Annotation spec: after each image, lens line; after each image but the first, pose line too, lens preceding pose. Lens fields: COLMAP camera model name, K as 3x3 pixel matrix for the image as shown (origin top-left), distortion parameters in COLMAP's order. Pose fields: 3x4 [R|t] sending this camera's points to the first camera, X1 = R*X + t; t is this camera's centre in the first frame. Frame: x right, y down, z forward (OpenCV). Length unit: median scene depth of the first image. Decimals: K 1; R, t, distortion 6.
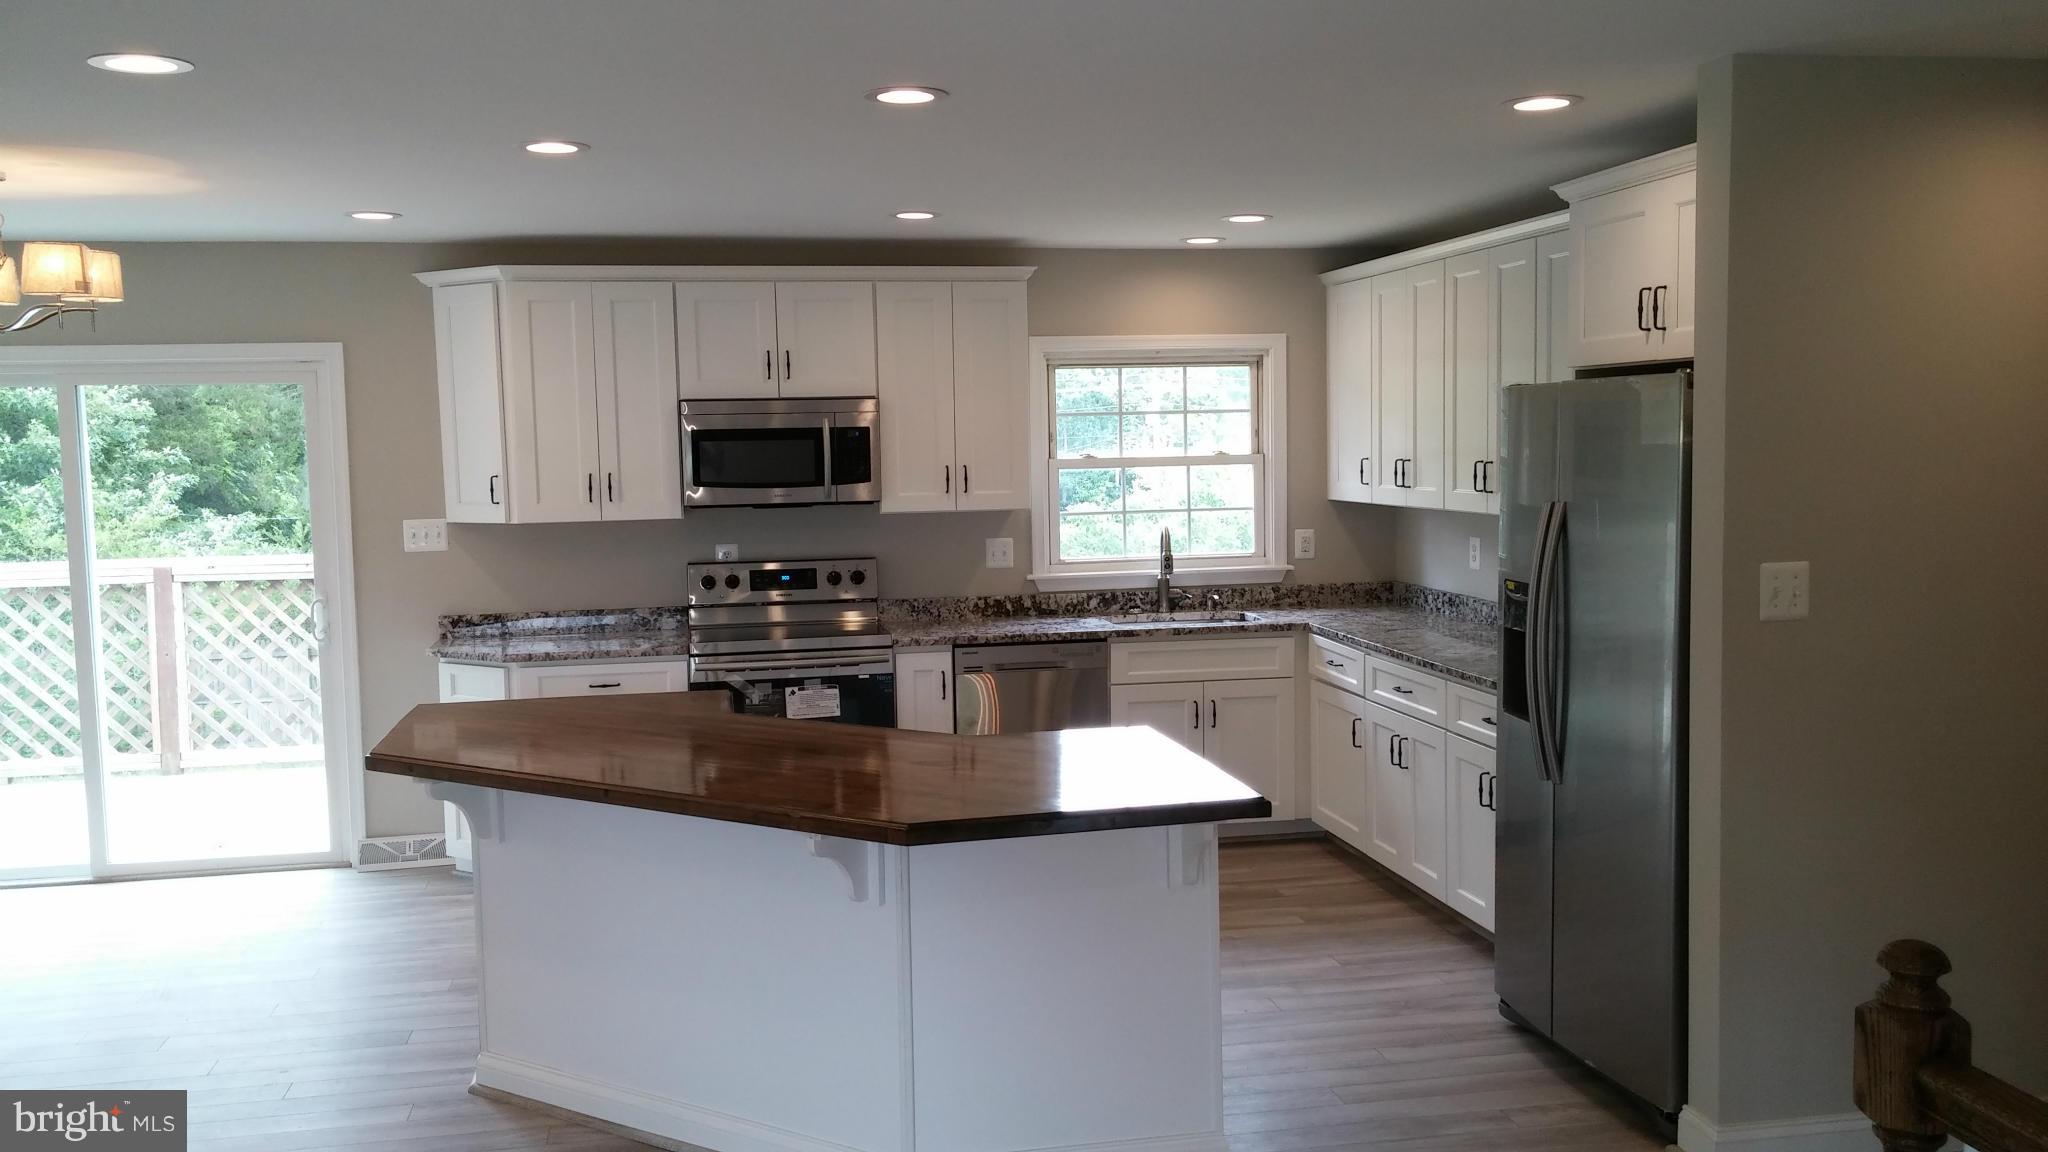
lens RADIAL K [[1729.7, 0, 1030.5], [0, 1729.7, 582.5], [0, 0, 1]] dist [0.080475, -0.102620]
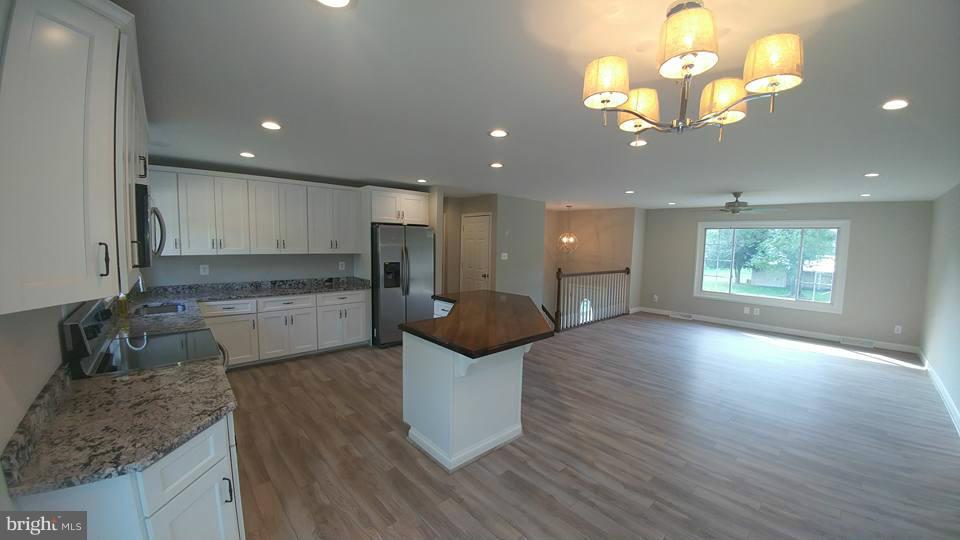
lens RADIAL K [[347.1, 0, 476.1], [0, 347.1, 276.6], [0, 0, 1]] dist [-0.036659, -0.010009]
pose [[-0.516315, -0.077252, 0.852908, -0.516359], [0.063824, 0.989683, 0.128276, -0.051682], [-0.854017, 0.120666, -0.506057, 0.892903]]
